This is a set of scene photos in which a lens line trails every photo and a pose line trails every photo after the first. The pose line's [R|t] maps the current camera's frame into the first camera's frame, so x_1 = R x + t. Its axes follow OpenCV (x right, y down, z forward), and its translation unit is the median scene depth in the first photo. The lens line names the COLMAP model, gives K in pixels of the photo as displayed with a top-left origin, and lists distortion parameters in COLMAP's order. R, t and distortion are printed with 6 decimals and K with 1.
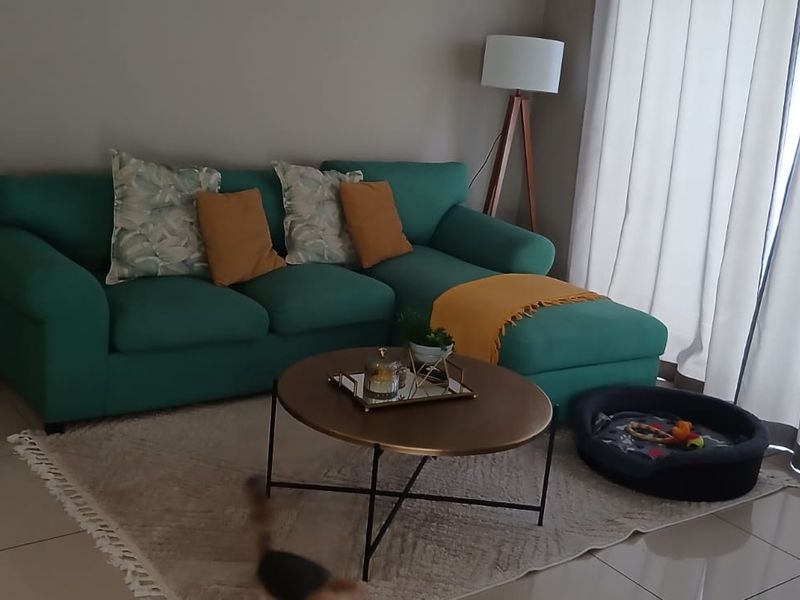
lens RADIAL K [[977.3, 0, 406.2], [0, 977.3, 302.8], [0, 0, 1]] dist [0.177591, -0.404914]
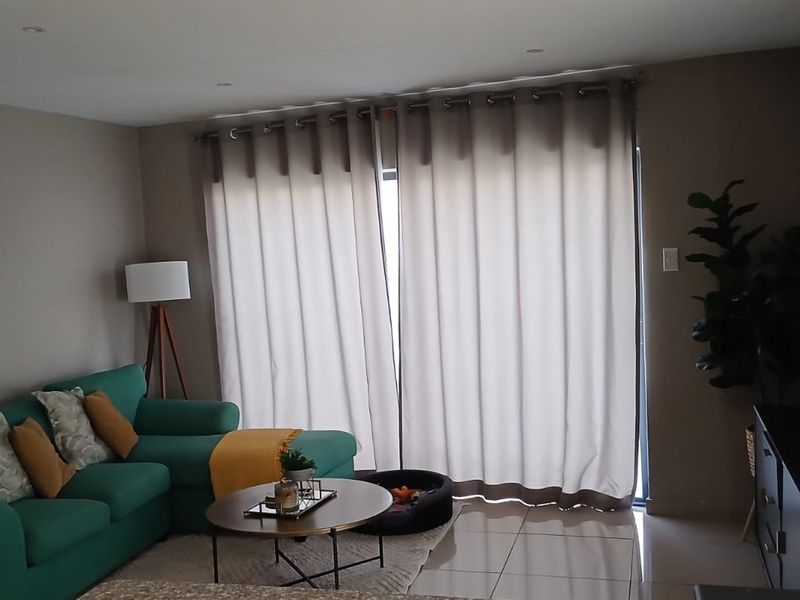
lens RADIAL K [[977.3, 0, 406.2], [0, 977.3, 302.8], [0, 0, 1]] dist [0.177591, -0.404914]
pose [[0.767885, -0.176326, 0.615842, -0.512753], [0.282566, 0.956022, -0.078603, -0.025782], [-0.574899, 0.234374, 0.783939, -0.228098]]
